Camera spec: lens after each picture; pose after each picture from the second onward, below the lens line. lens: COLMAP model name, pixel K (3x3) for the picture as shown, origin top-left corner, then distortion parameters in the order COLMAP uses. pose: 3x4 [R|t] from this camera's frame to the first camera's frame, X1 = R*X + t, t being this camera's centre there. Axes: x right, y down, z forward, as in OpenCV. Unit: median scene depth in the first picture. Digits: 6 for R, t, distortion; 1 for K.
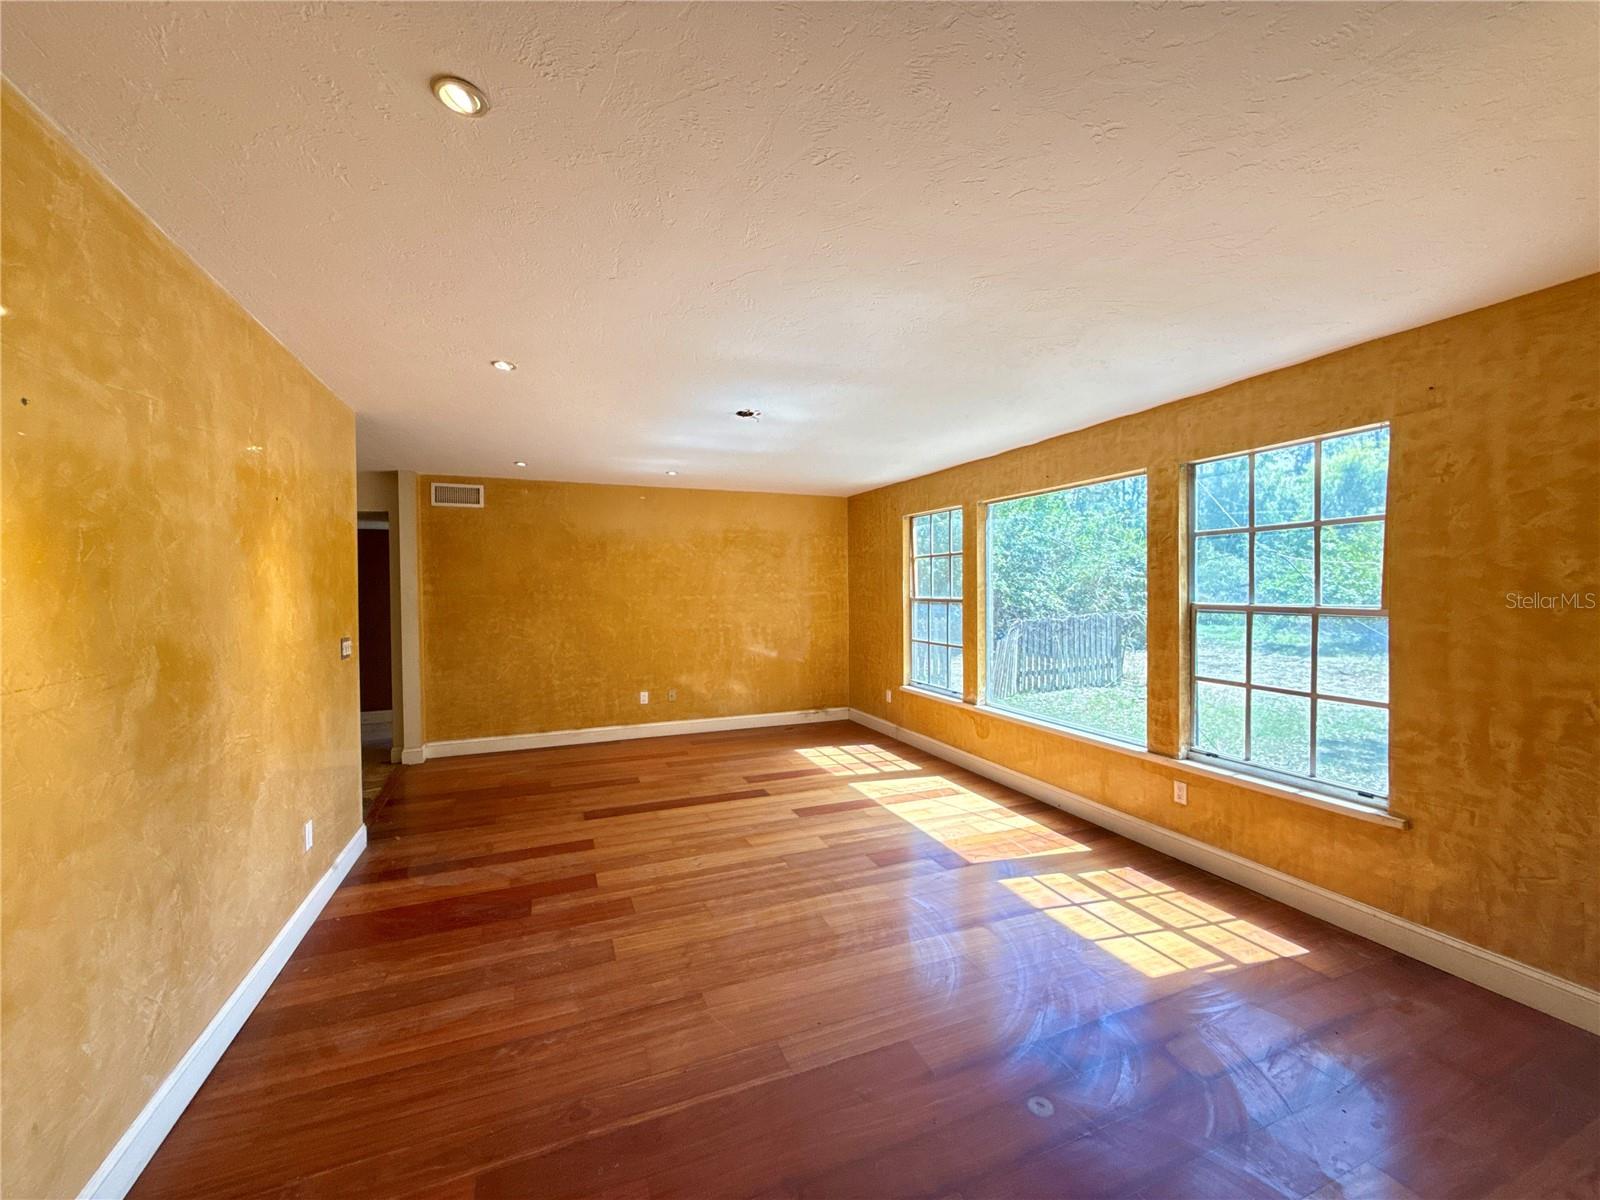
lens RADIAL K [[636.2, 0, 800.9], [0, 636.2, 600.5], [0, 0, 1]] dist [-0.004261, 0.001072]
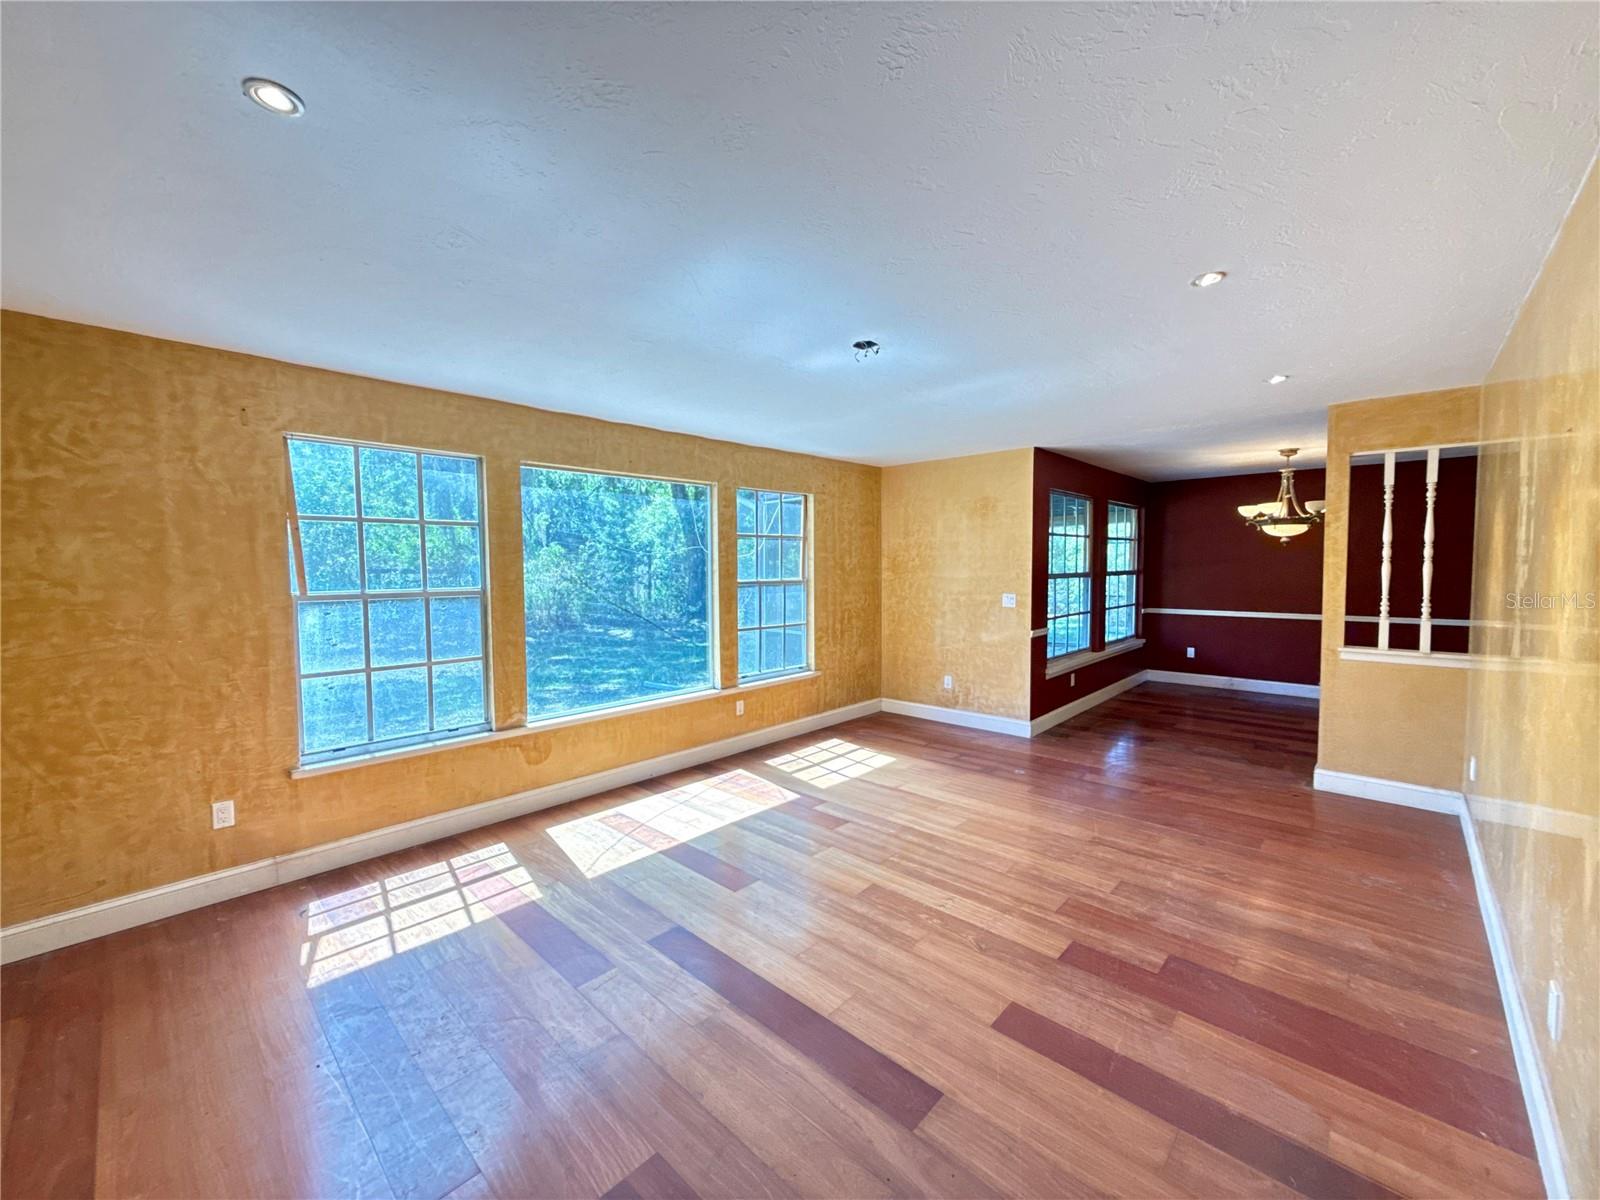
lens RADIAL K [[636.2, 0, 790.6], [0, 636.2, 604.0], [0, 0, 1]] dist [-0.004261, 0.001072]
pose [[-0.409395, -0.048026, 0.911092, -0.821620], [0.027282, 0.997523, 0.064841, -0.035537], [-0.911949, 0.051402, -0.407071, 1.513138]]
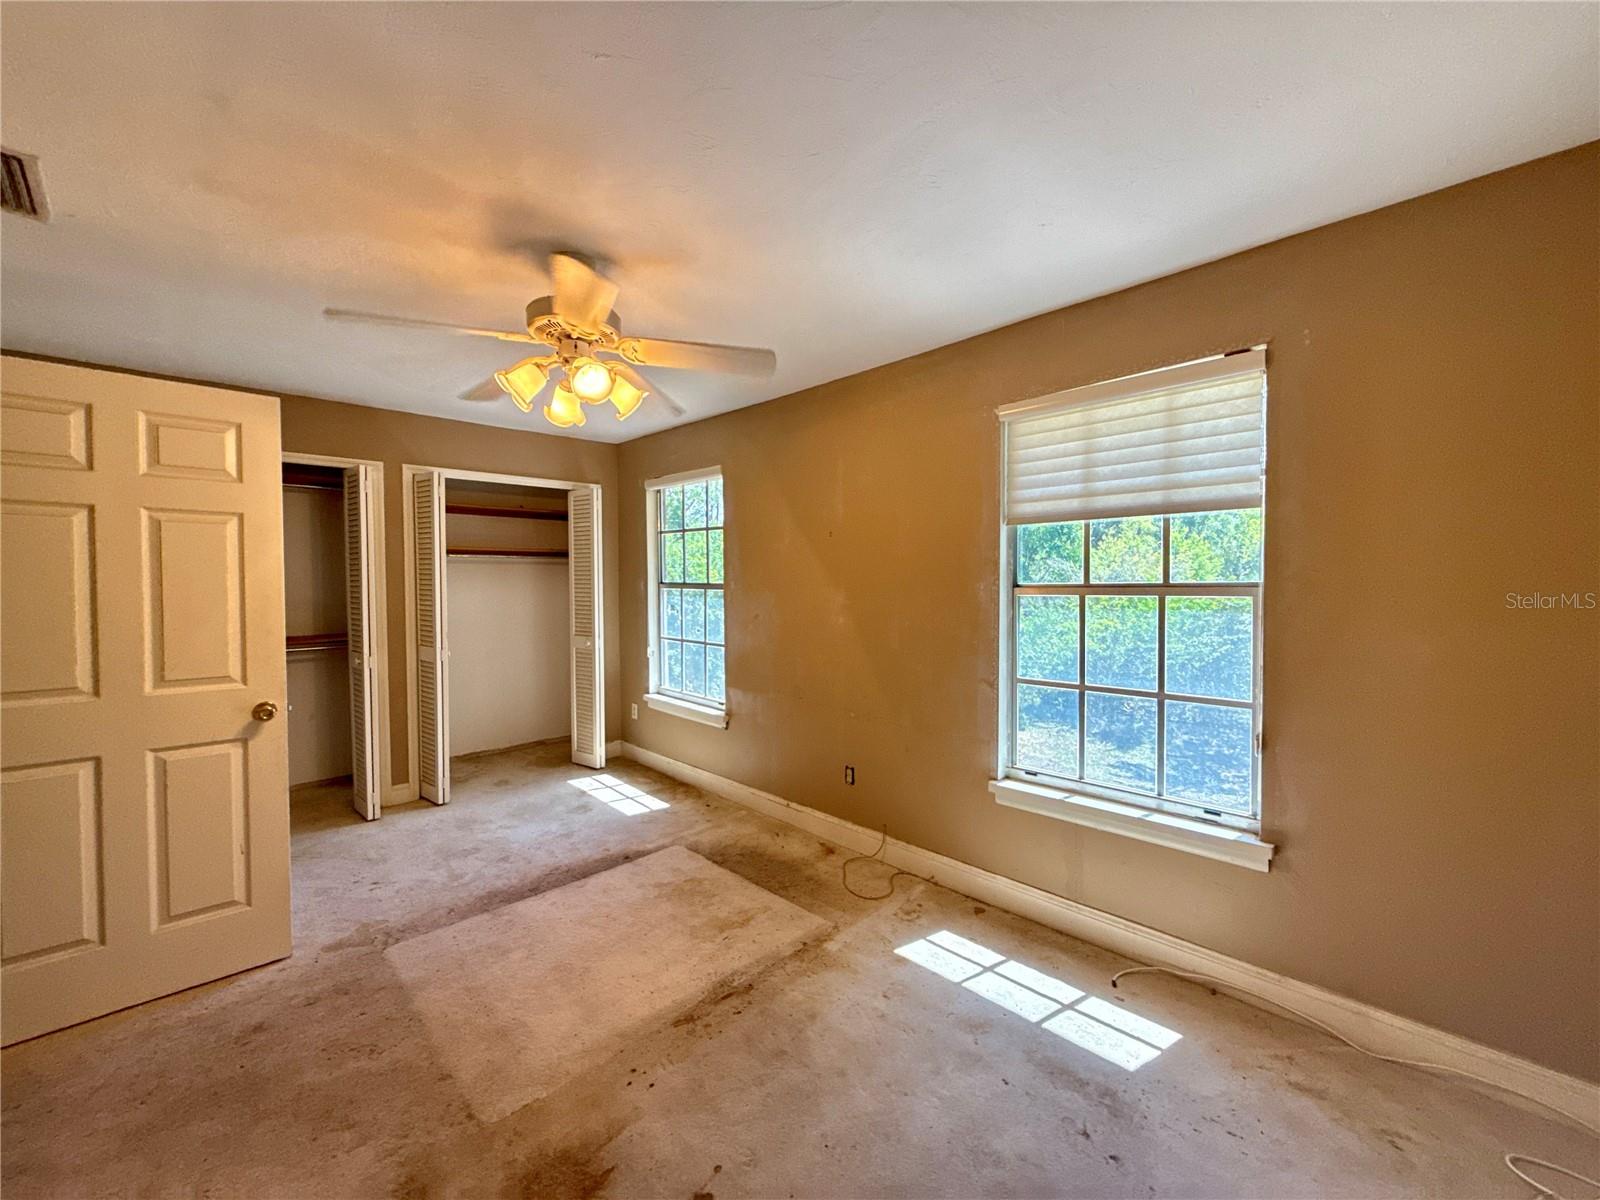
lens RADIAL K [[636.2, 0, 801.4], [0, 636.2, 603.8], [0, 0, 1]] dist [-0.004261, 0.001072]
pose [[0.927118, 0.000590, 0.374768, 0.073825], [-0.002356, 0.999988, 0.004254, 0.026970], [-0.374761, -0.004827, 0.927109, 0.365273]]
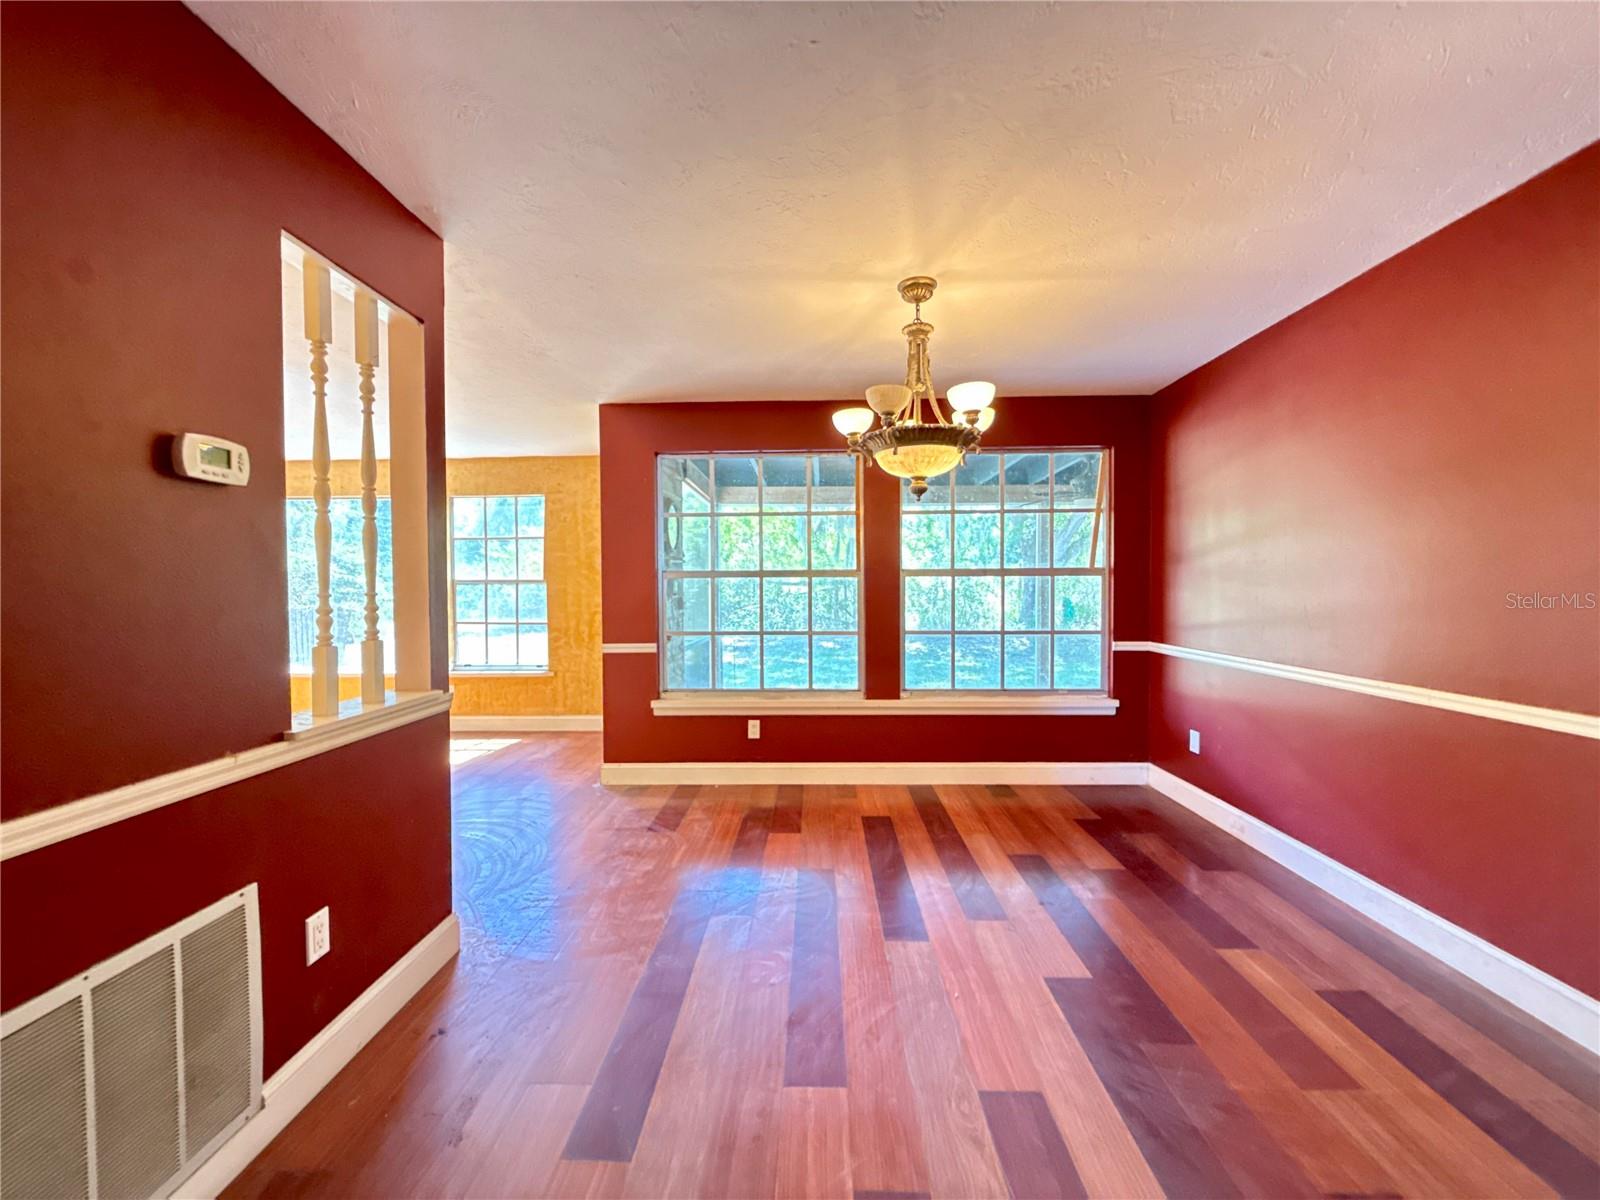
lens RADIAL K [[636.2, 0, 805.2], [0, 636.2, 599.4], [0, 0, 1]] dist [-0.004261, 0.001072]
pose [[0.405630, -0.014308, 0.913925, -0.570732], [0.020668, 0.999765, 0.006479, 0.068180], [-0.913803, 0.016261, 0.405831, -0.562984]]
